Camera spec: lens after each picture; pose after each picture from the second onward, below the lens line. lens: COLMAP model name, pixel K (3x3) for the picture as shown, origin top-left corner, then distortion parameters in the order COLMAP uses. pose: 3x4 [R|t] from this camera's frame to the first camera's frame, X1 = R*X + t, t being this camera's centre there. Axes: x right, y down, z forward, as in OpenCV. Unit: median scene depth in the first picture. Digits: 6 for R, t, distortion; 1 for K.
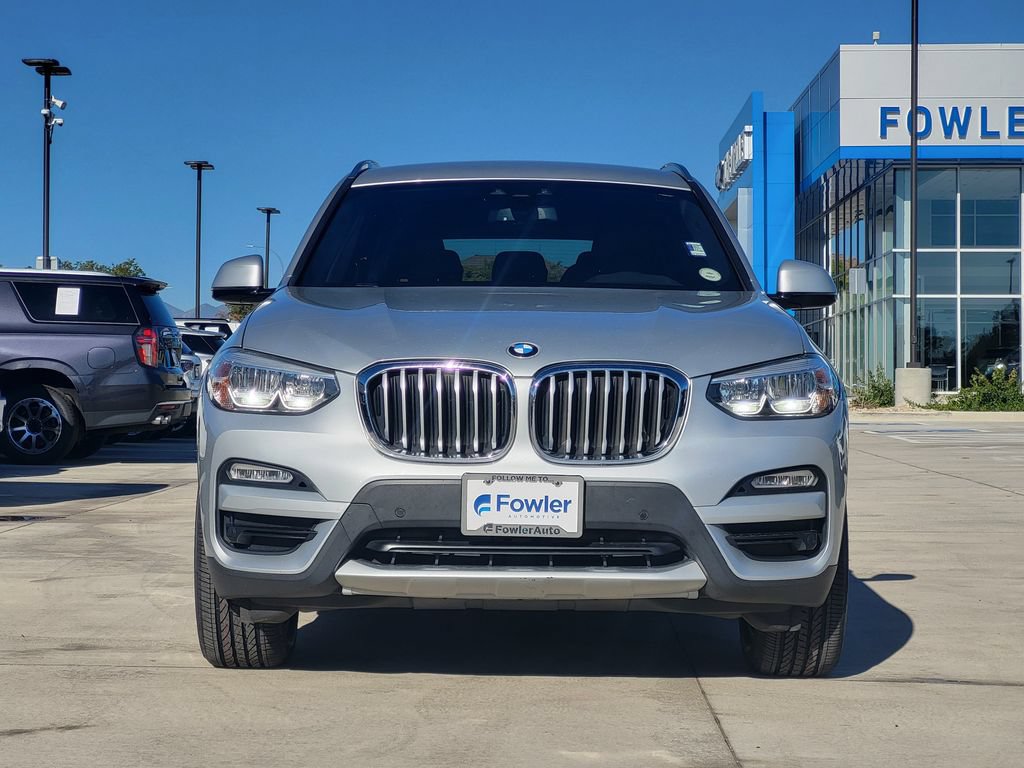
lens RADIAL K [[2132.7, 0, 512.0], [0, 2132.7, 384.0], [0, 0, 1]] dist [-0.025024, 0.343654]
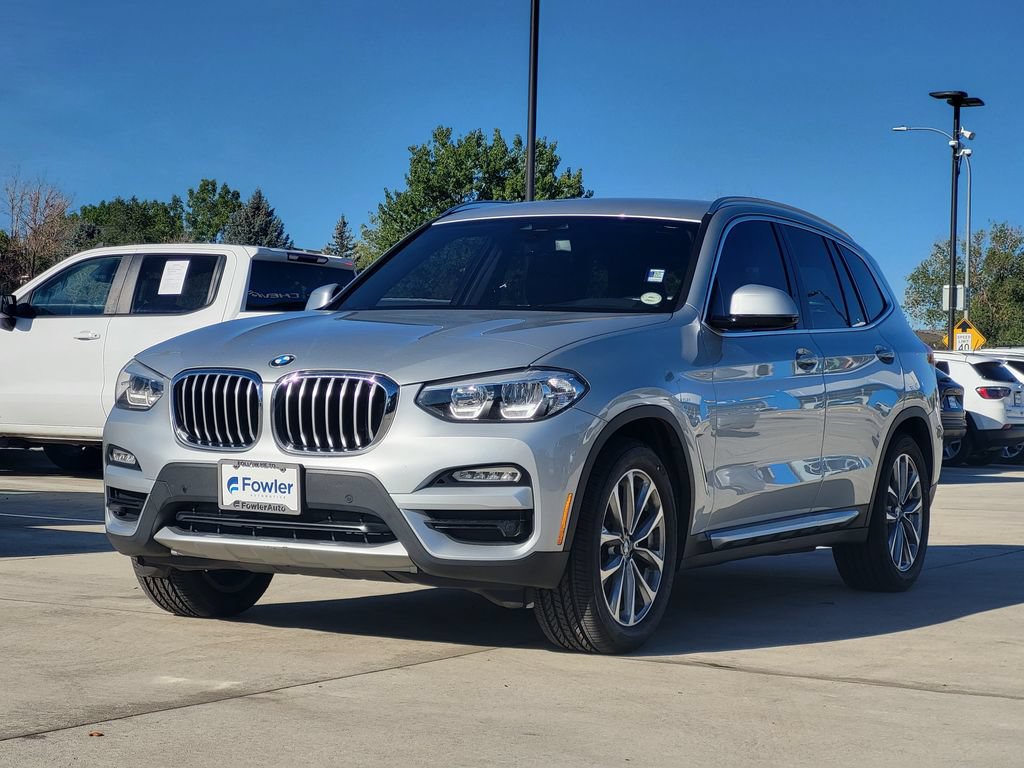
lens RADIAL K [[2132.7, 0, 512.0], [0, 2132.7, 384.0], [0, 0, 1]] dist [-0.025024, 0.343654]
pose [[0.895045, 0.013275, -0.445779, 0.675374], [-0.019265, 0.999775, -0.008909, 0.005880], [0.445560, 0.016562, 0.895099, -0.034713]]
